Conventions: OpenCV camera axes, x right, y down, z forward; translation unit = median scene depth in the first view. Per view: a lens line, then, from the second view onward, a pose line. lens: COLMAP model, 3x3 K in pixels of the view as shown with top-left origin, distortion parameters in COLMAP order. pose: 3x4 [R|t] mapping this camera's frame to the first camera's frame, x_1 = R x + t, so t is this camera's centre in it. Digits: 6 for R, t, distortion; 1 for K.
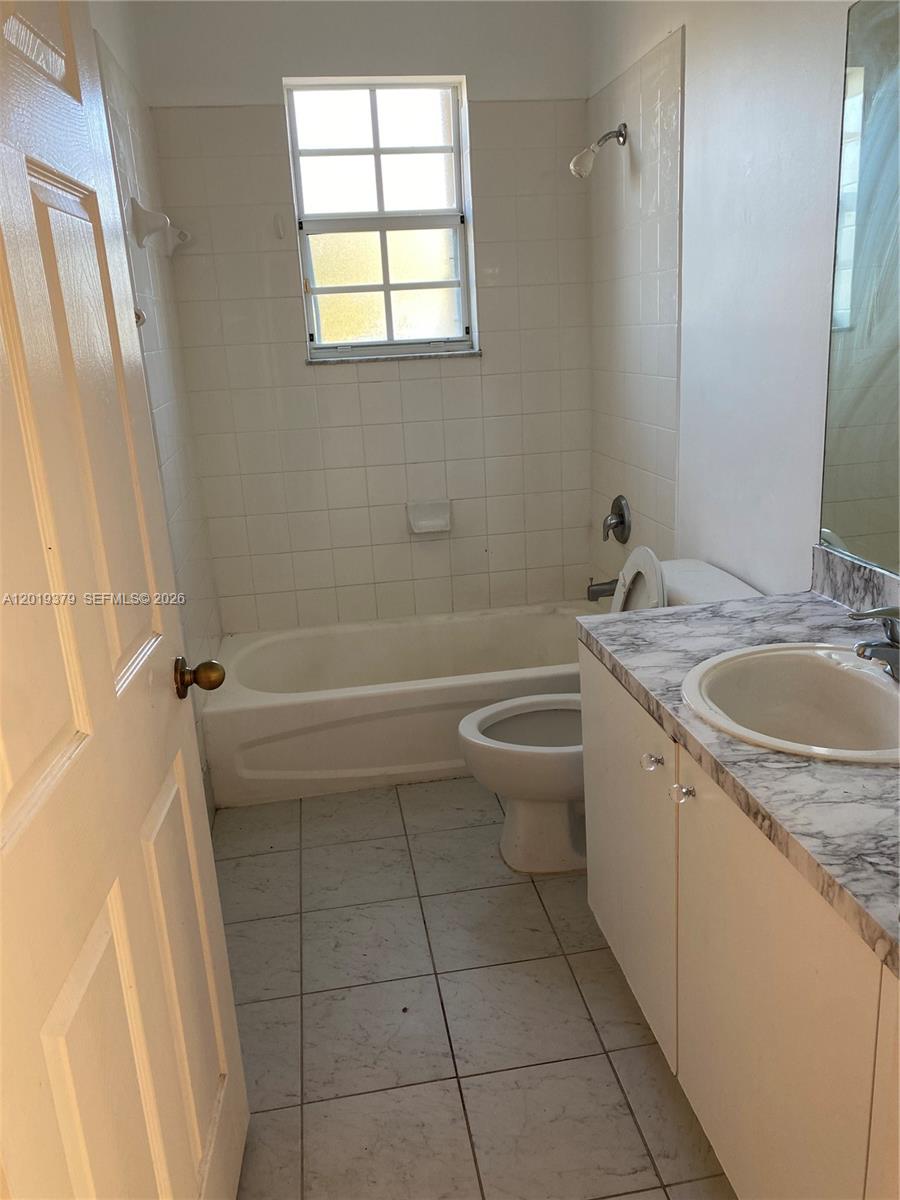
lens RADIAL K [[914.0, 0, 455.8], [0, 914.0, 603.8], [0, 0, 1]] dist [0.012246, -0.024667]
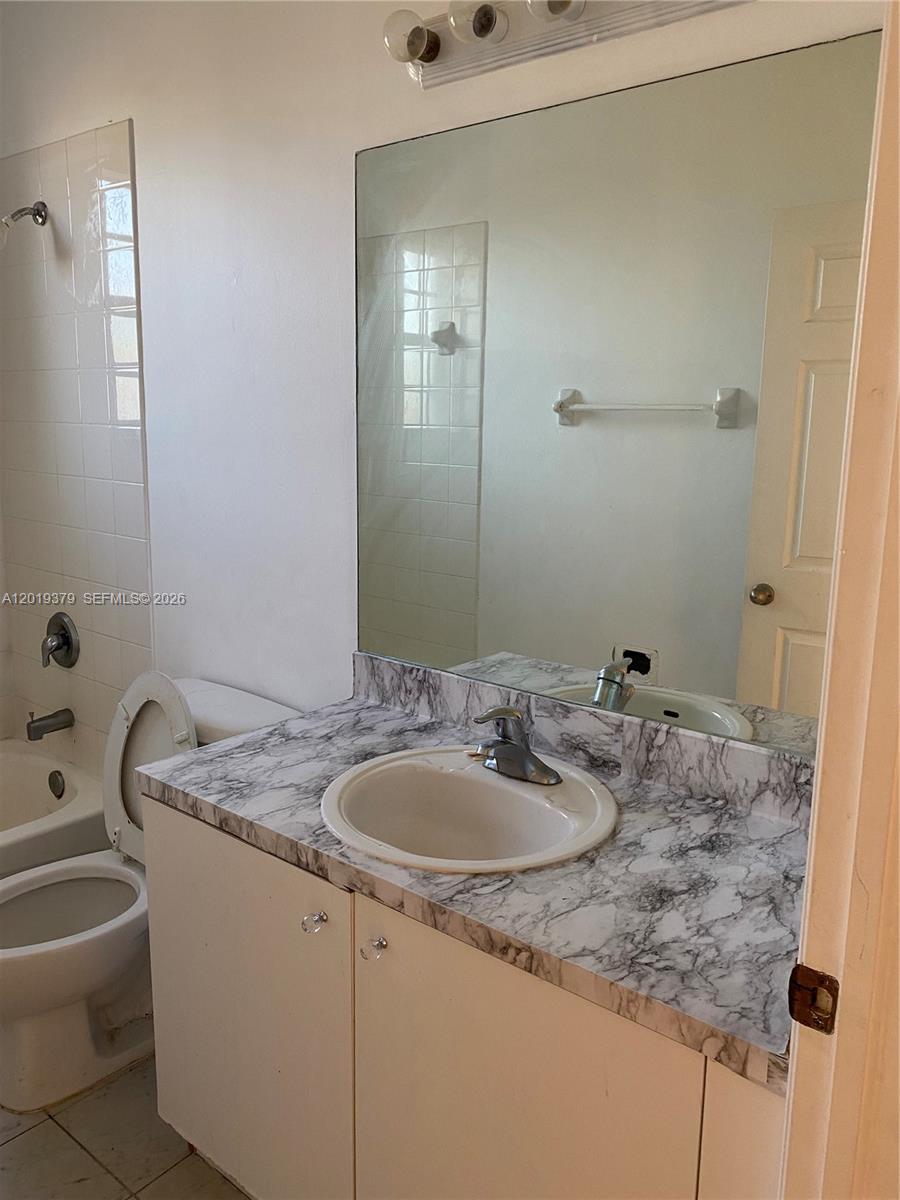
lens RADIAL K [[914.0, 0, 451.4], [0, 914.0, 588.3], [0, 0, 1]] dist [0.012246, -0.024667]
pose [[0.734834, -0.056004, 0.675931, -0.224287], [0.136578, 0.988389, -0.066588, -0.056359], [-0.664353, 0.141248, 0.733951, 0.196903]]
